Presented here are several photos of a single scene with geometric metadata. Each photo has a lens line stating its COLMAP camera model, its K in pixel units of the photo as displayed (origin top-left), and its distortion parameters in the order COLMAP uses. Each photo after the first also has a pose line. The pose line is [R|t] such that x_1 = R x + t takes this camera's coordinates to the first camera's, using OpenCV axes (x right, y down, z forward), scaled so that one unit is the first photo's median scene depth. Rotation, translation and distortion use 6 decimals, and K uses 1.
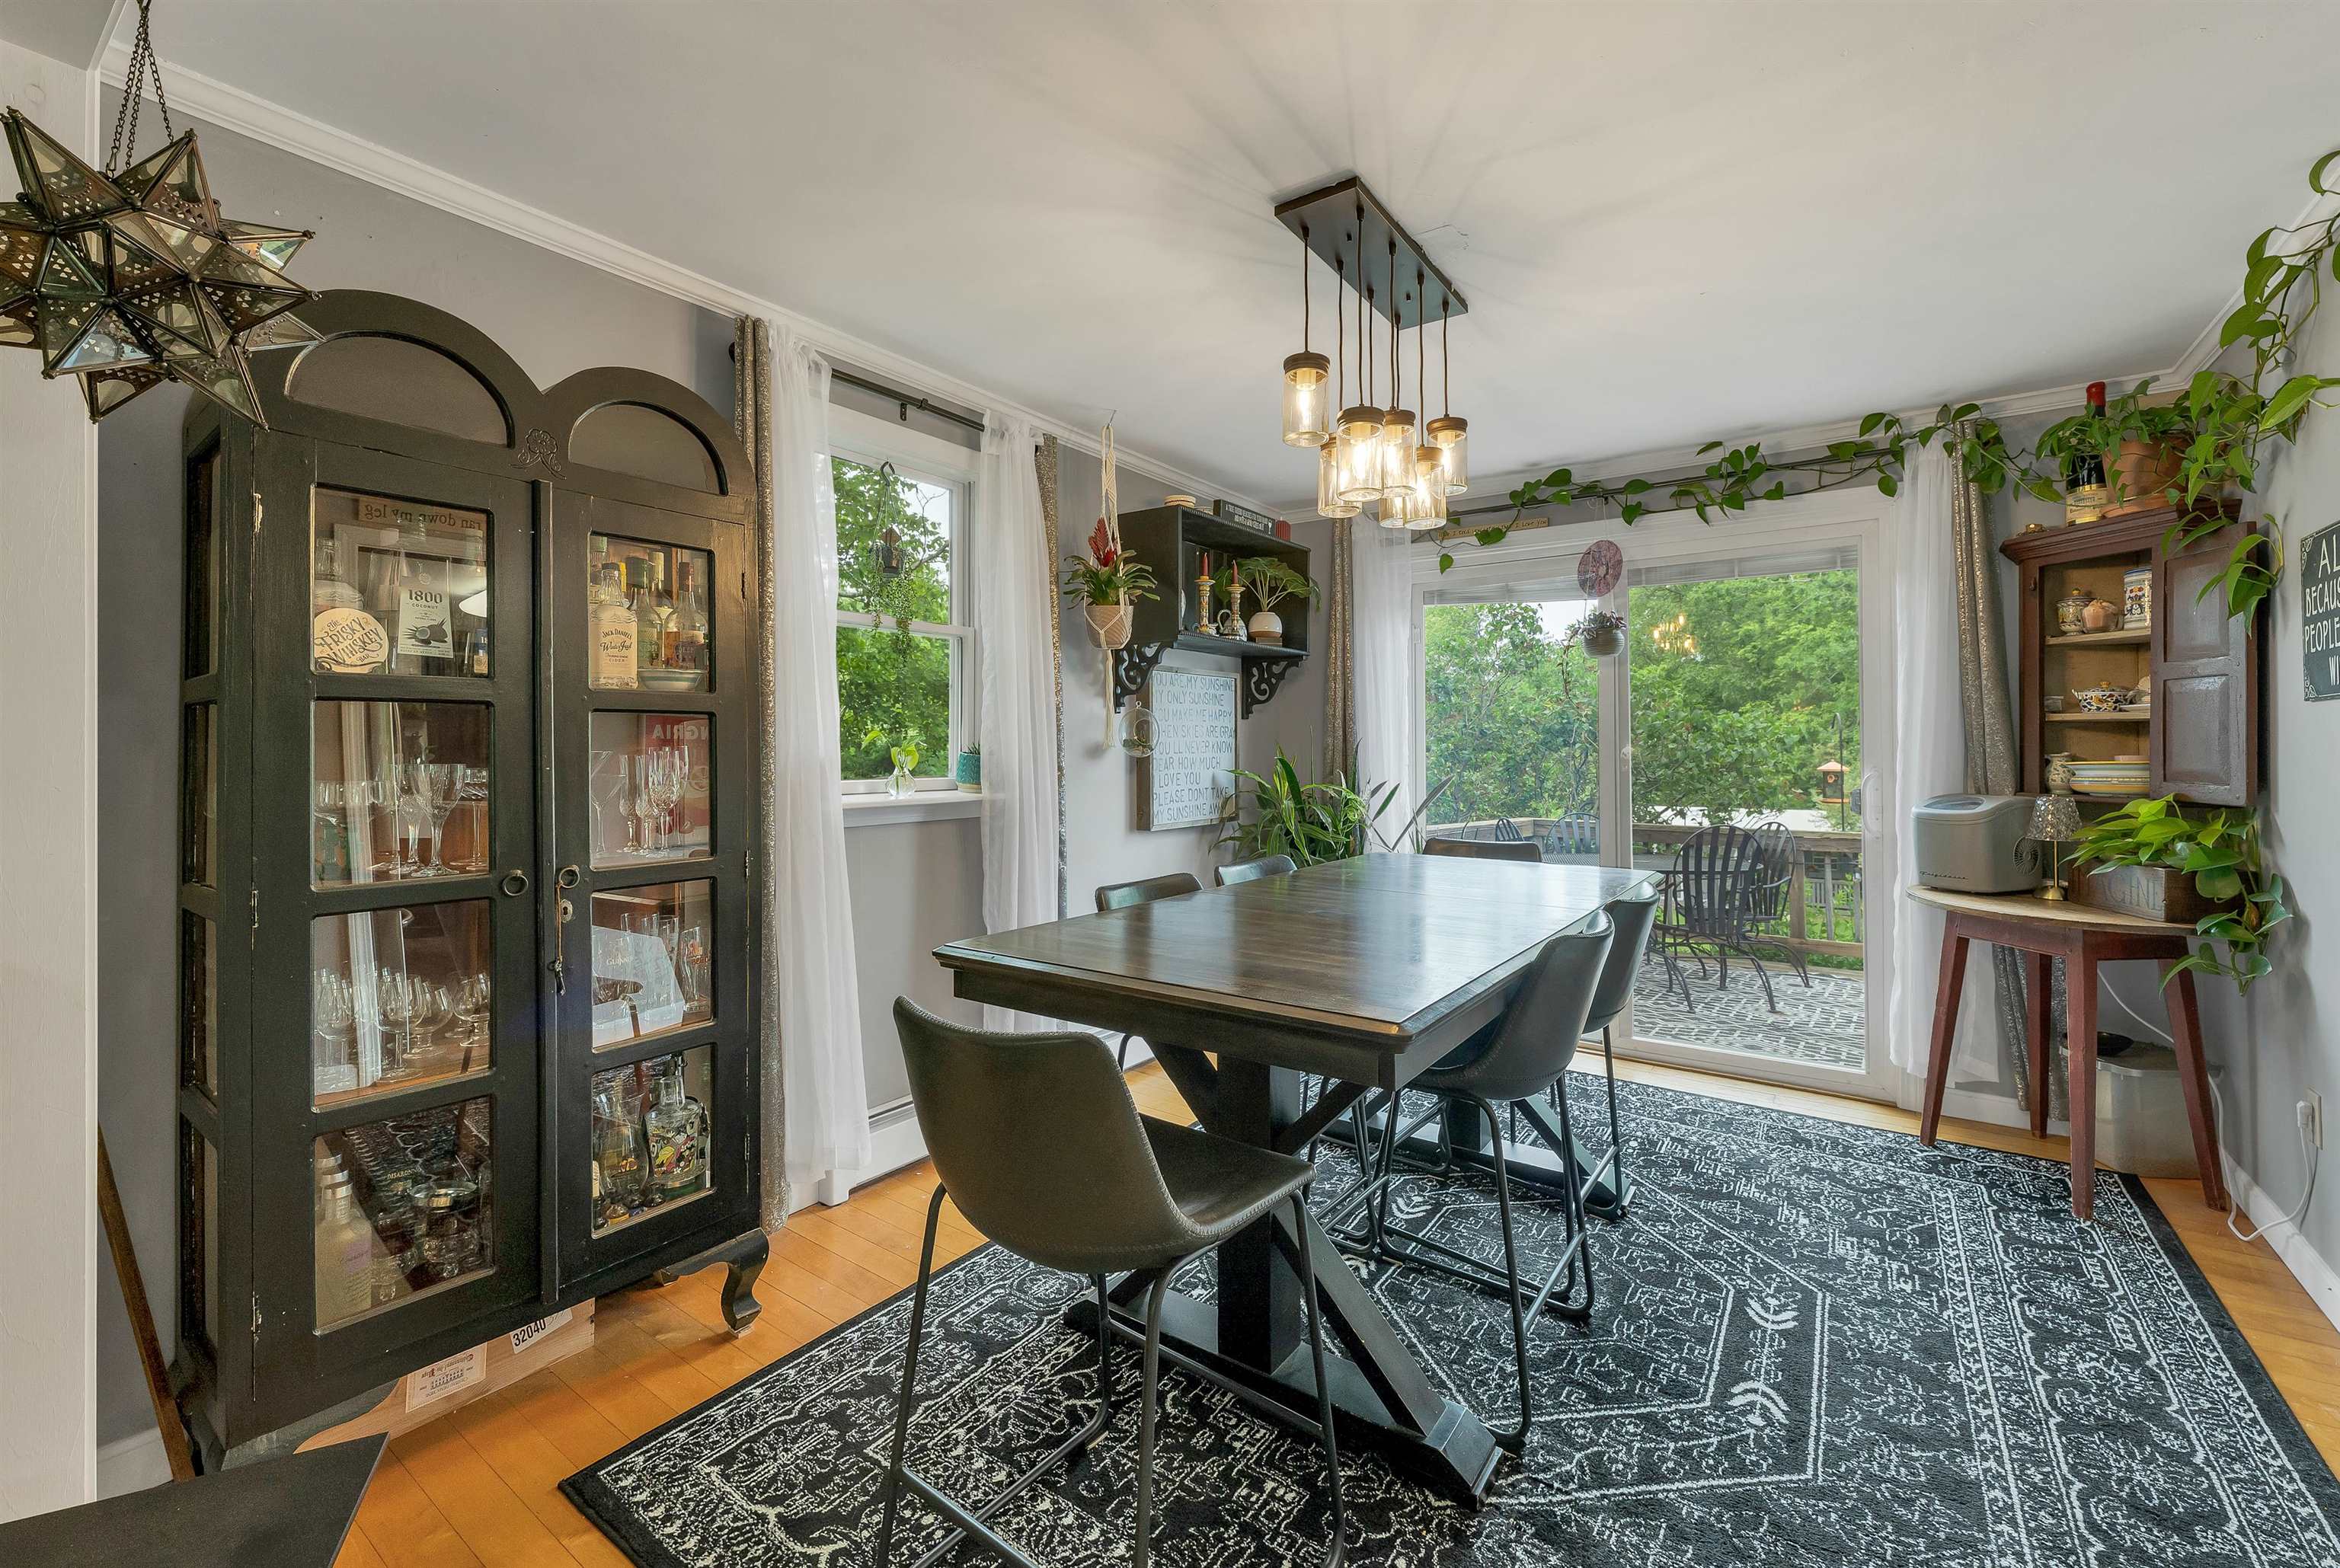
lens RADIAL K [[960.4, 0, 1175.1], [0, 960.4, 749.9], [0, 0, 1]] dist [-0.001441, -0.000201]
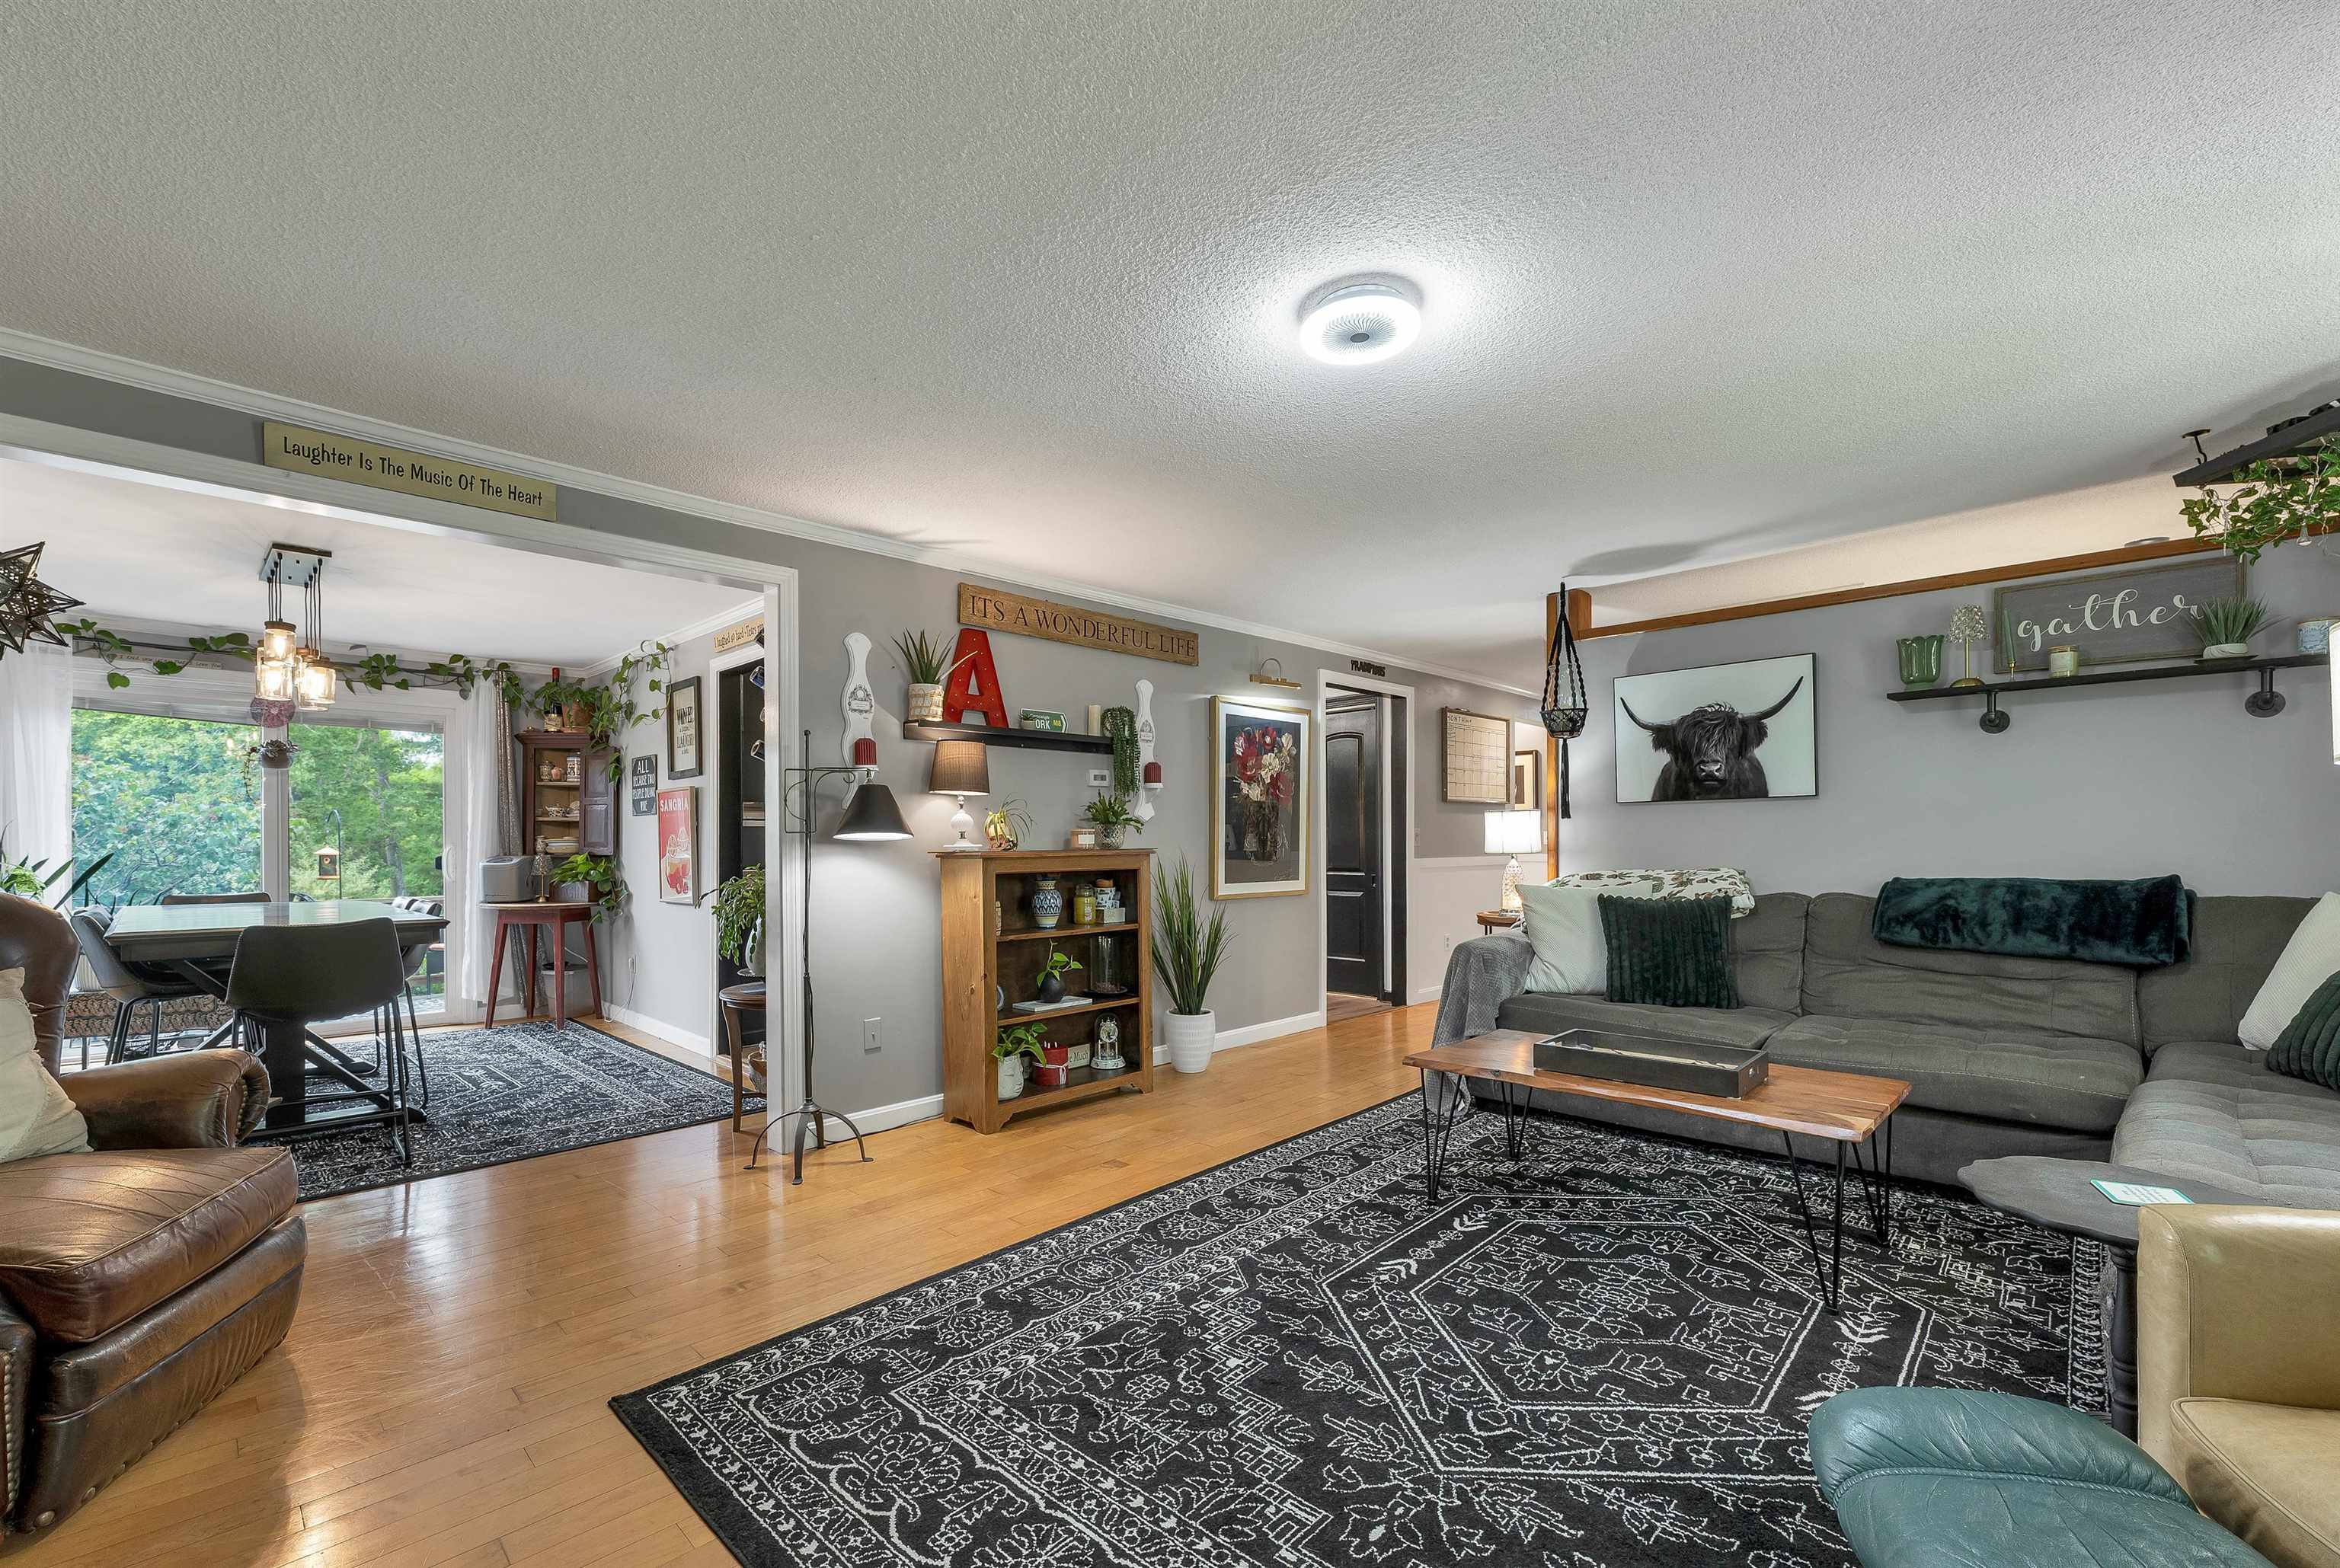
lens RADIAL K [[992.1, 0, 1158.8], [0, 992.1, 839.9], [0, 0, 1]] dist [-0.002423, -0.000233]
pose [[0.160195, 0.006422, 0.987065, -0.957331], [0.003185, 0.999970, -0.007022, 0.029923], [-0.987080, 0.004268, 0.160169, -0.658270]]
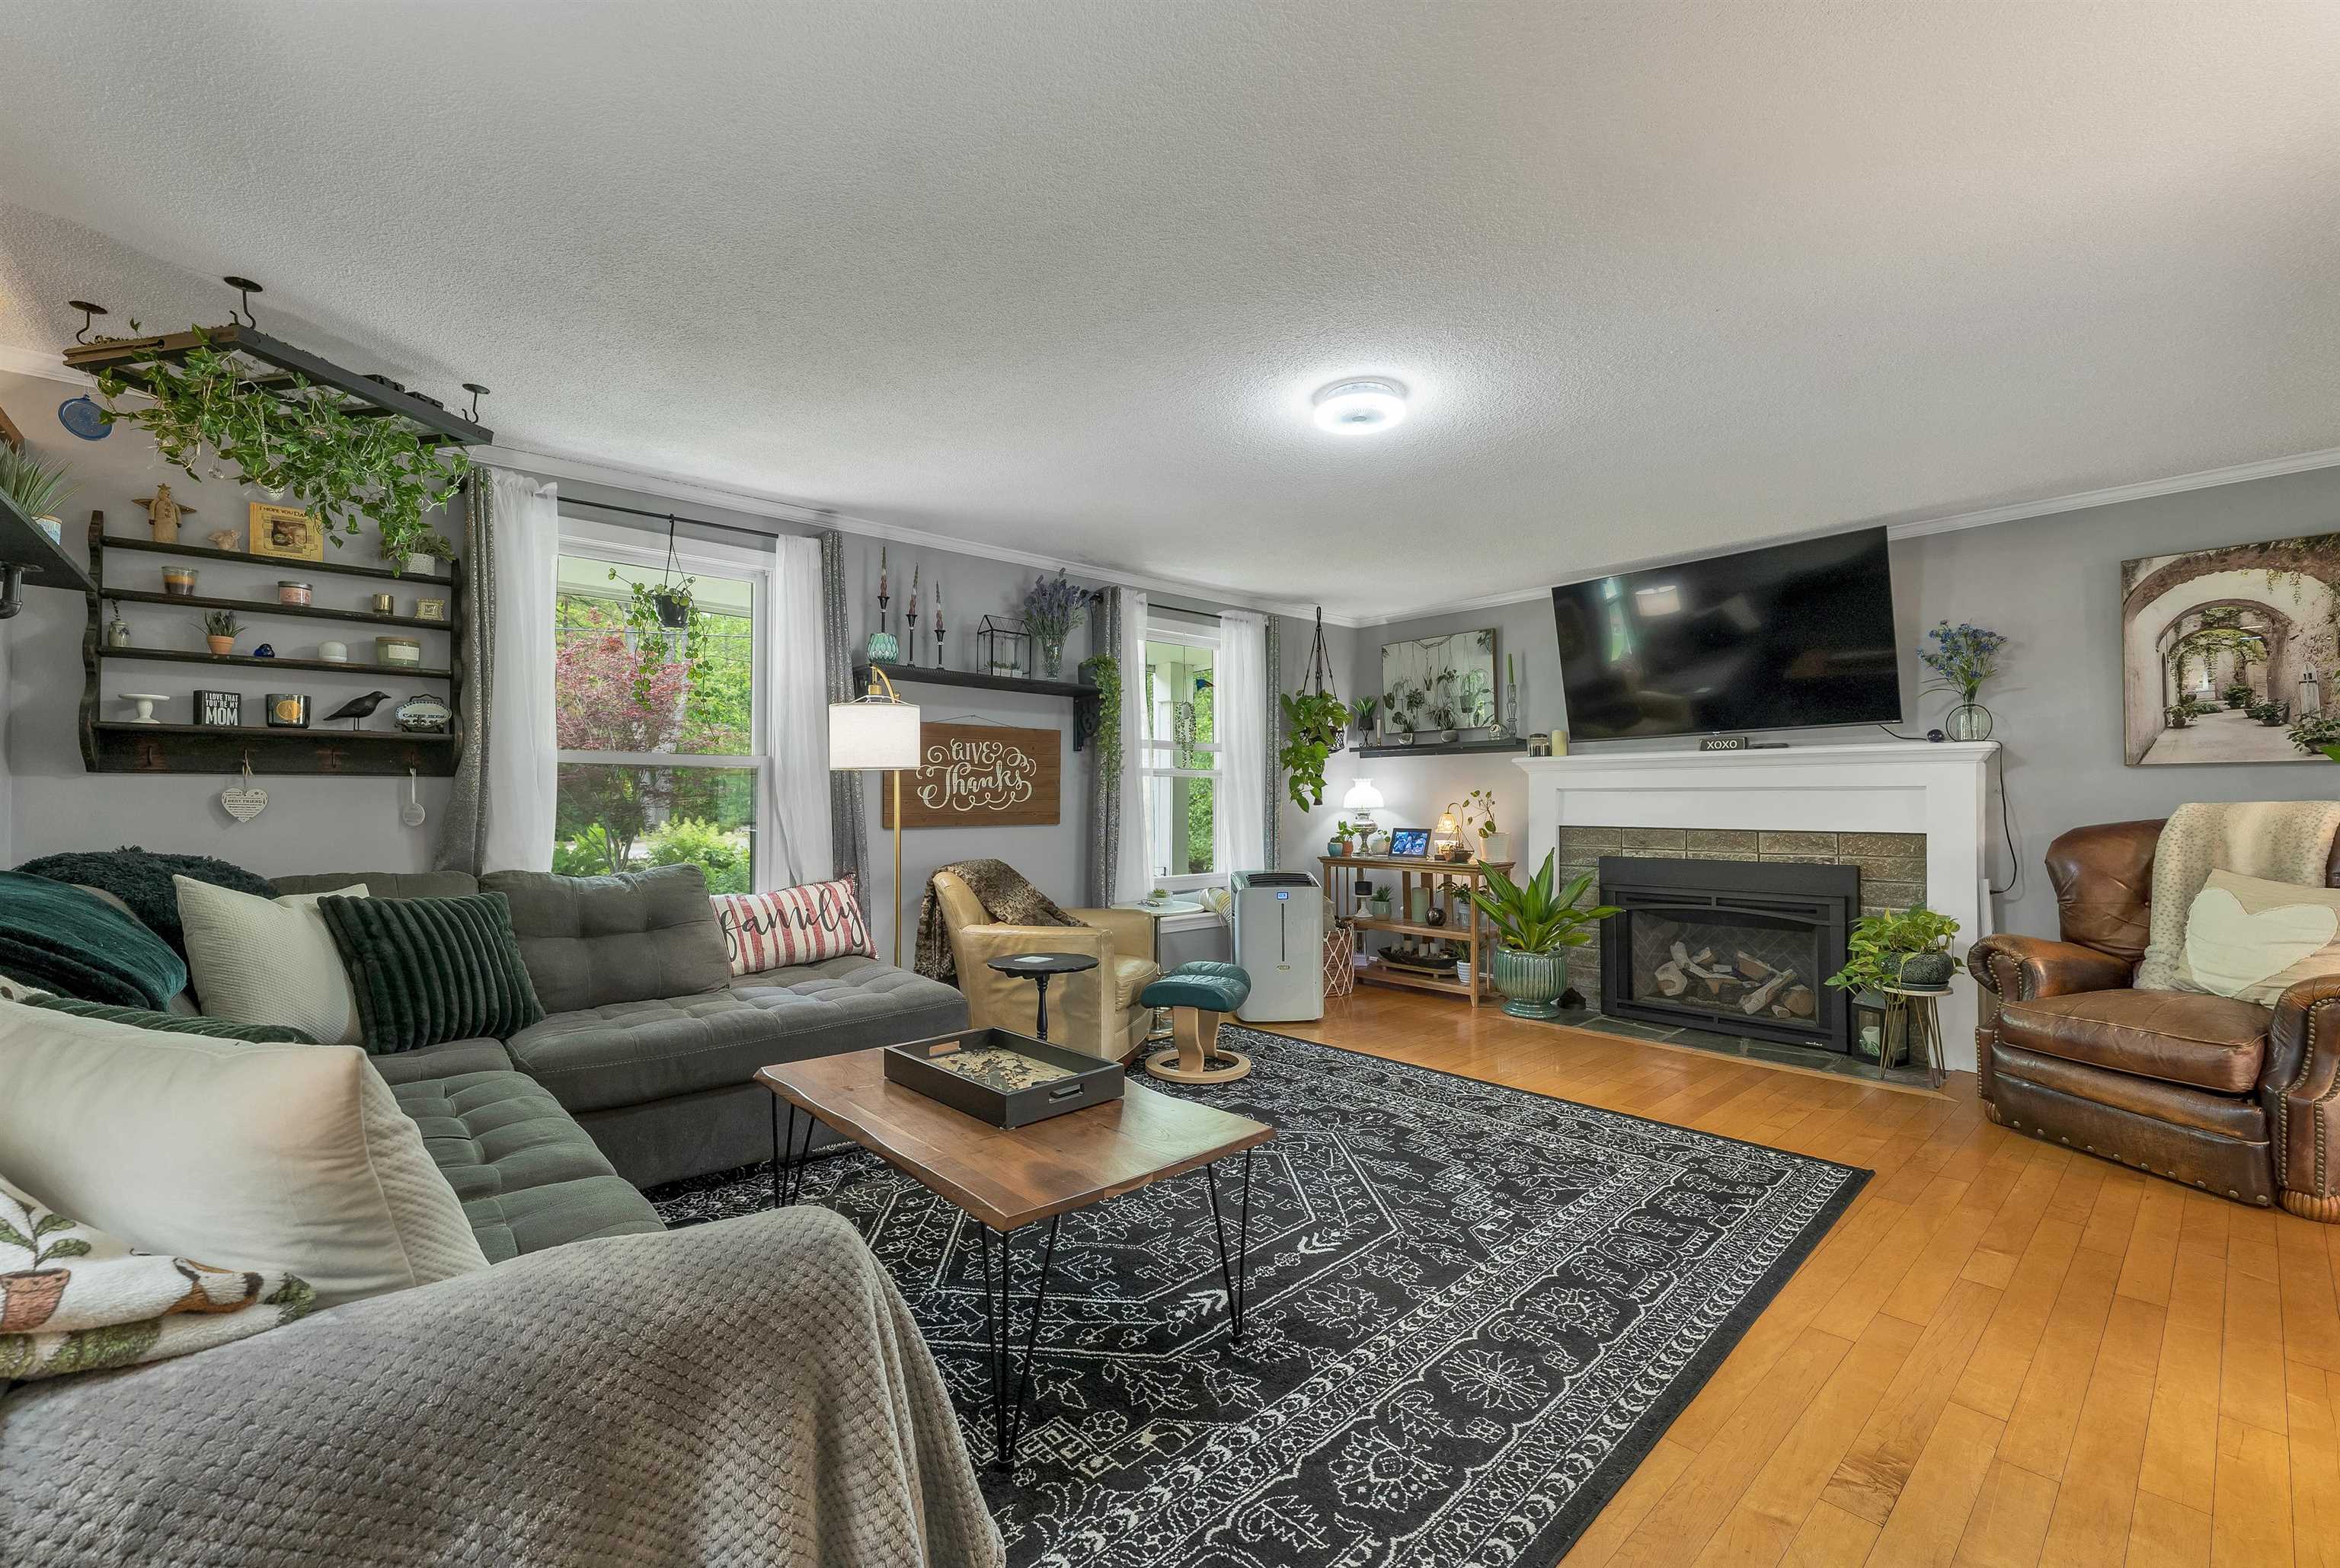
lens RADIAL K [[962.3, 0, 1162.9], [0, 962.3, 788.8], [0, 0, 1]] dist [-0.000645, -0.000099]
pose [[-0.224935, -0.009985, -0.974323, 0.667864], [0.005224, 0.999921, -0.011453, 0.020504], [0.974360, -0.007666, -0.224865, -0.665835]]
